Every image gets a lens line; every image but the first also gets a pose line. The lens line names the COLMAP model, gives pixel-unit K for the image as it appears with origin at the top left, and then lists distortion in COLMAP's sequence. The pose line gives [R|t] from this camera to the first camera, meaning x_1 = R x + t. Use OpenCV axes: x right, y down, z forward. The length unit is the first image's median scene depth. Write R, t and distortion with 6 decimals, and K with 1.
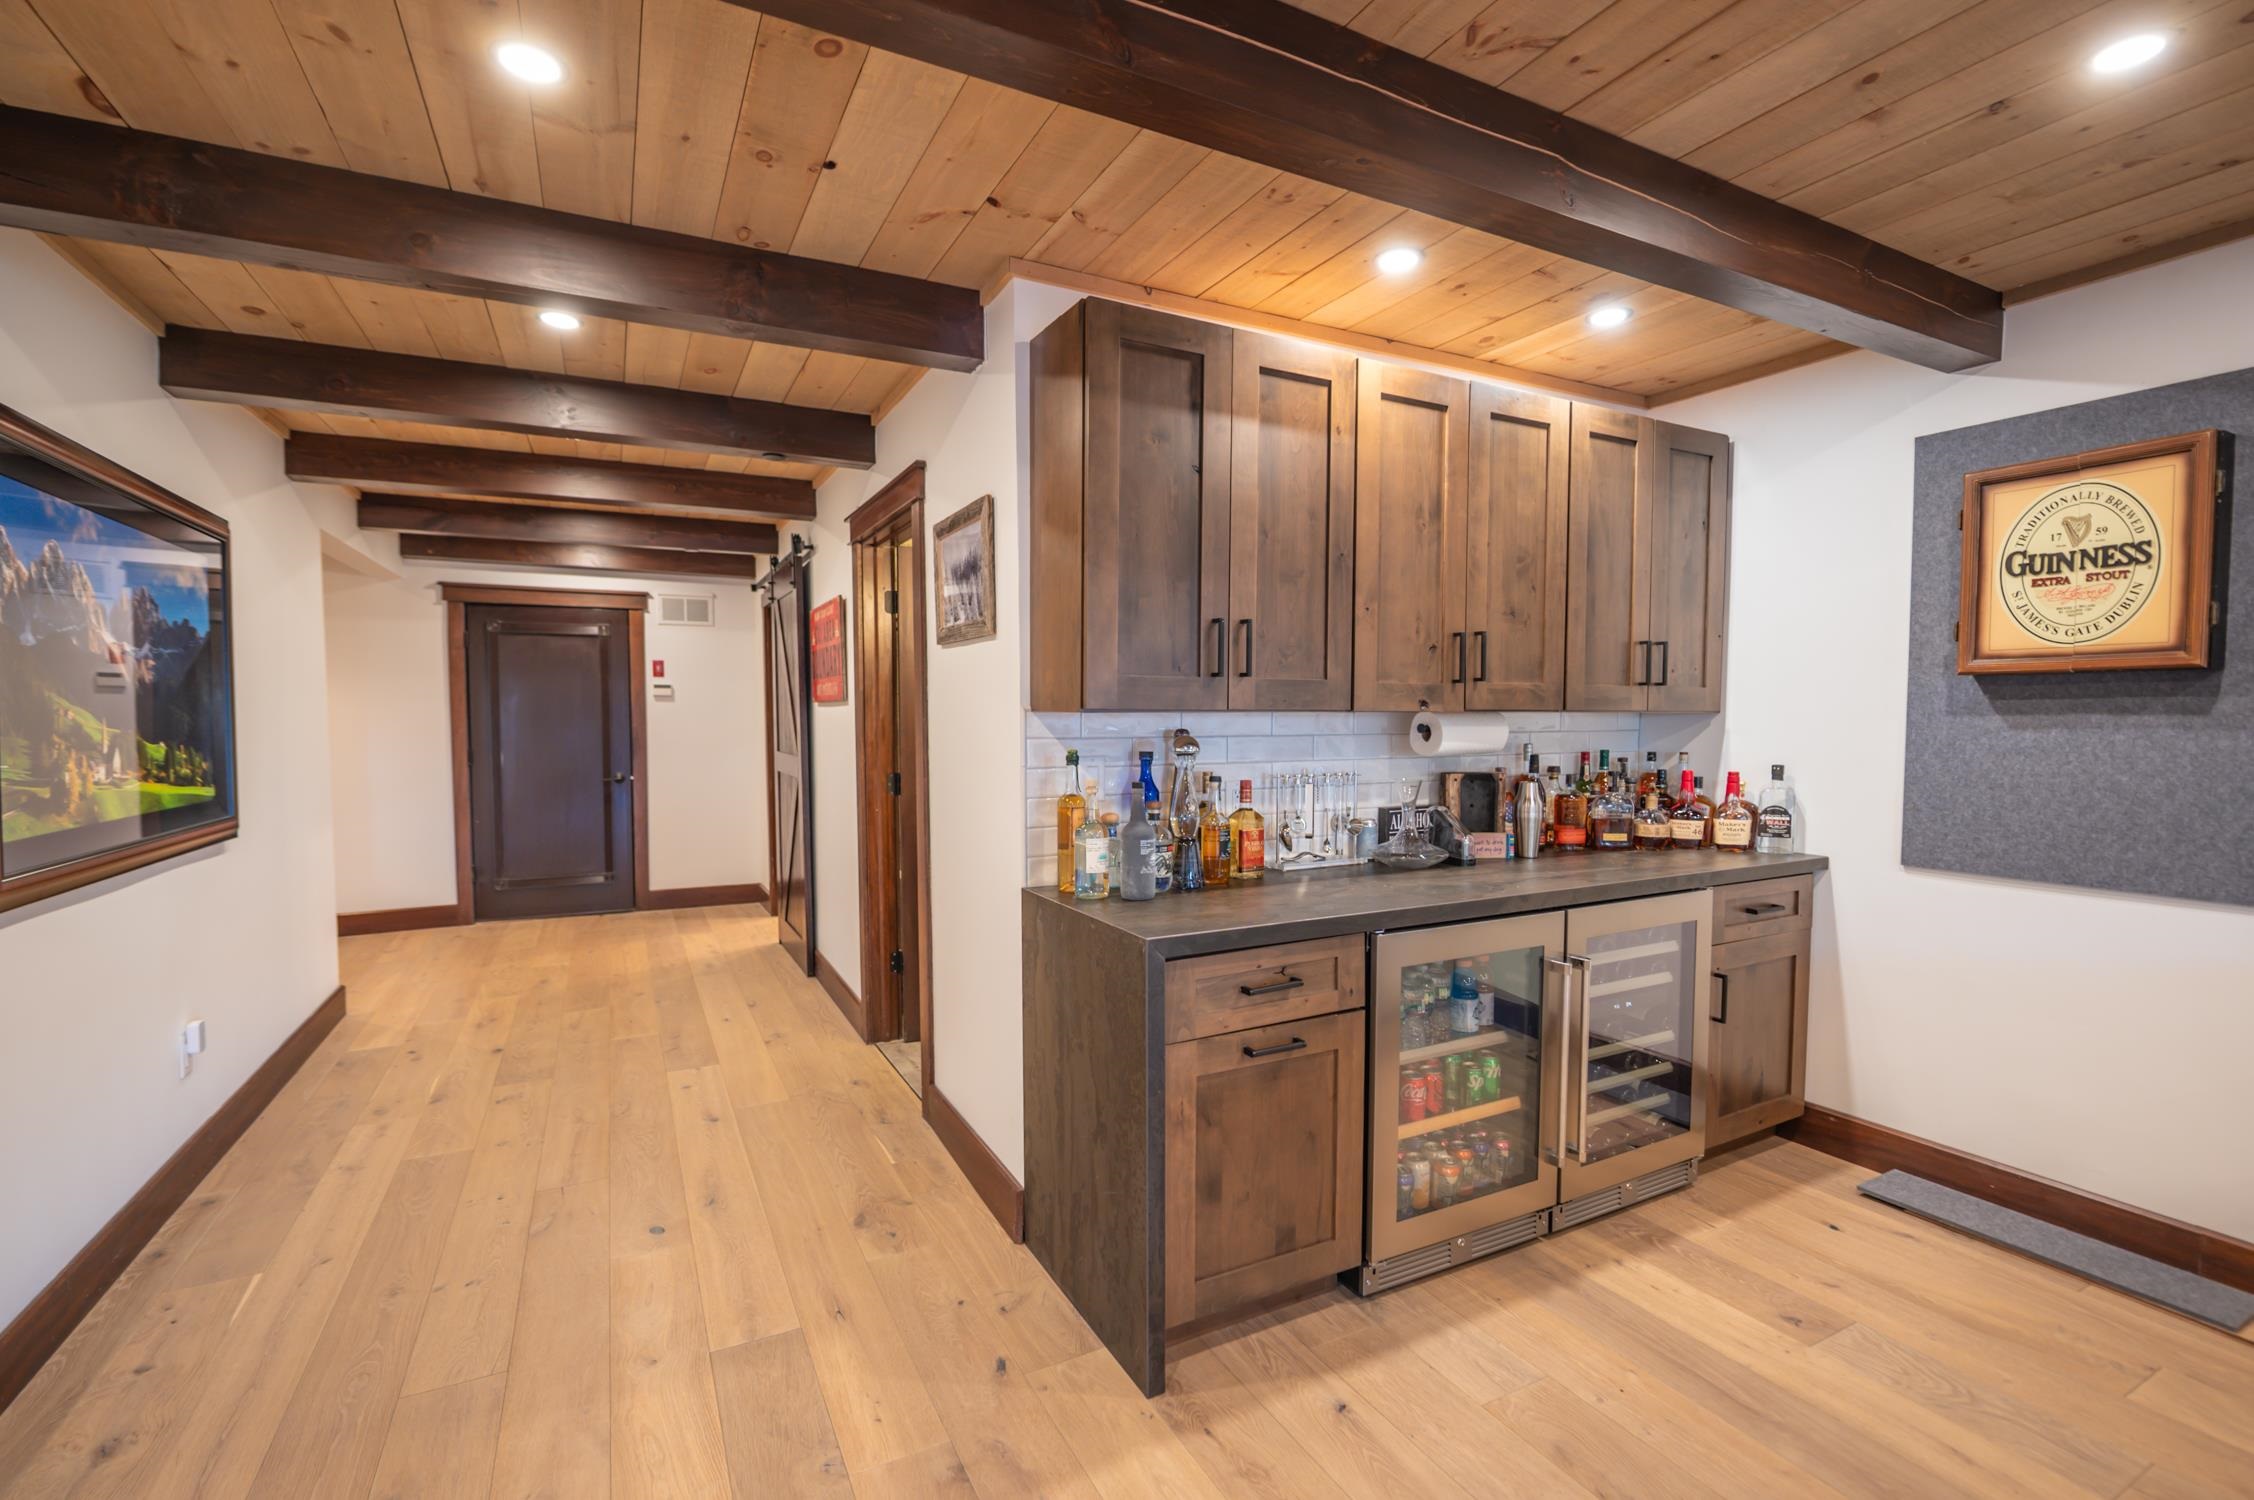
lens RADIAL K [[989.7, 0, 1127.0], [0, 989.7, 750.0], [0, 0, 1]] dist [-0.007515, -0.000057]
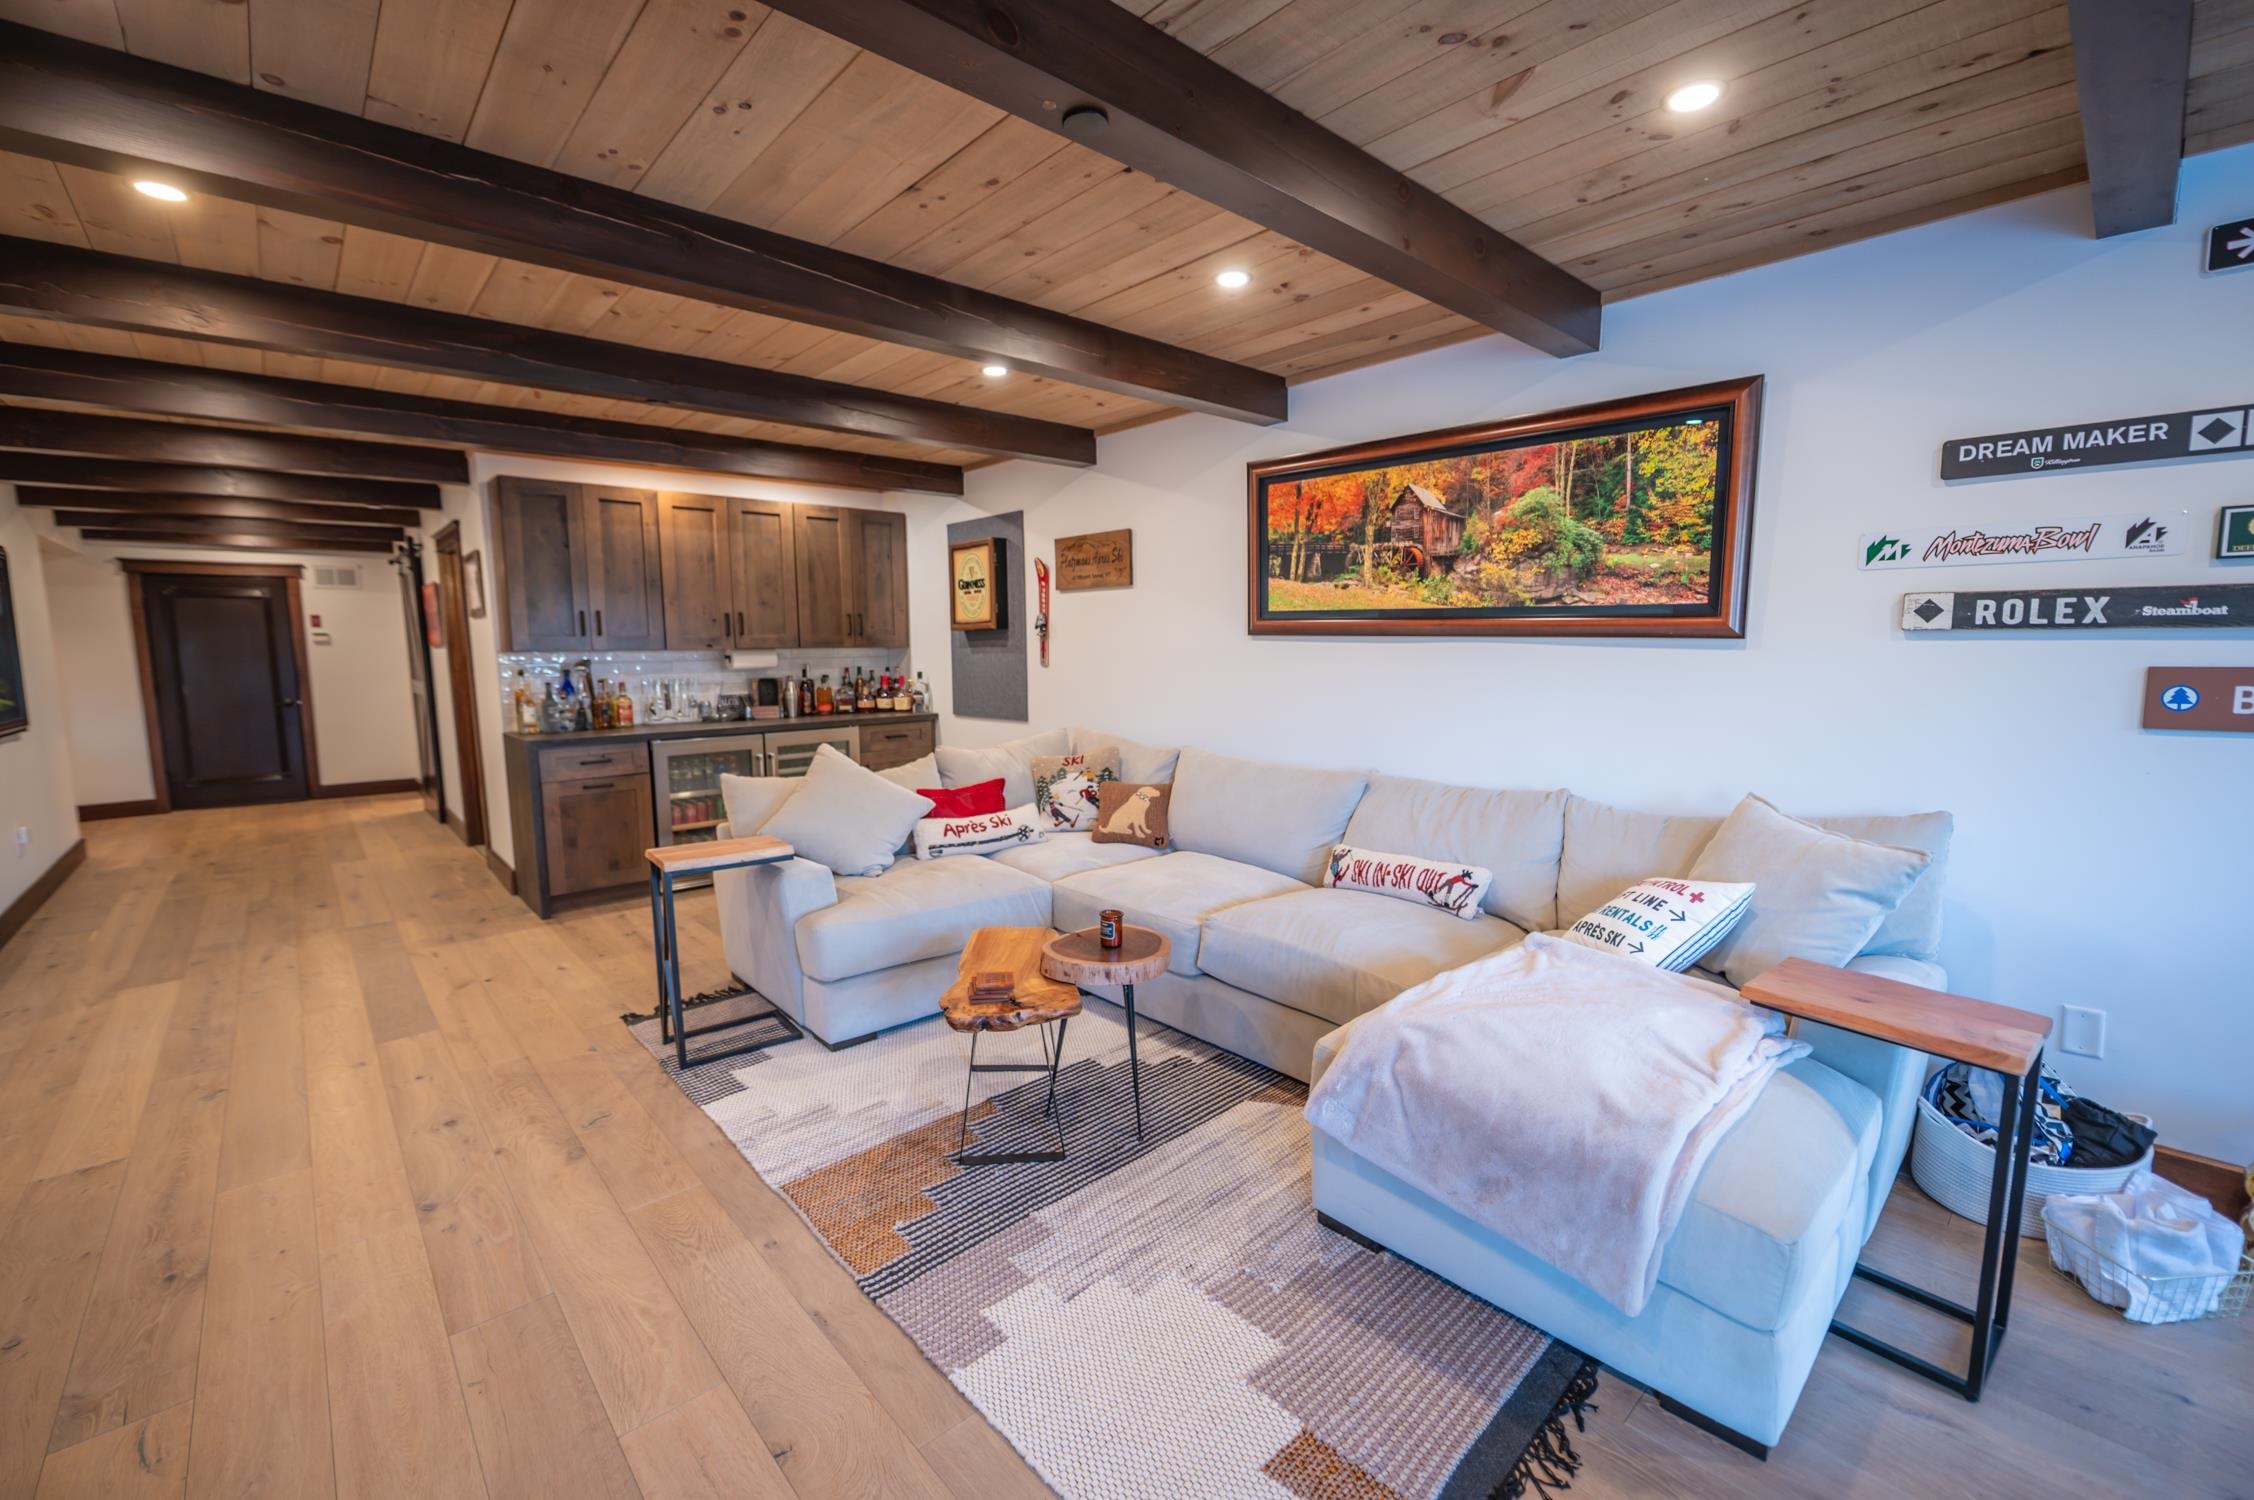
lens RADIAL K [[936.7, 0, 1118.1], [0, 936.7, 745.4], [0, 0, 1]] dist [-0.007875, -0.000091]
pose [[0.968980, -0.037929, 0.244211, 0.565303], [0.020634, 0.997119, 0.072991, 0.034778], [-0.246276, -0.065688, 0.966971, -1.066507]]
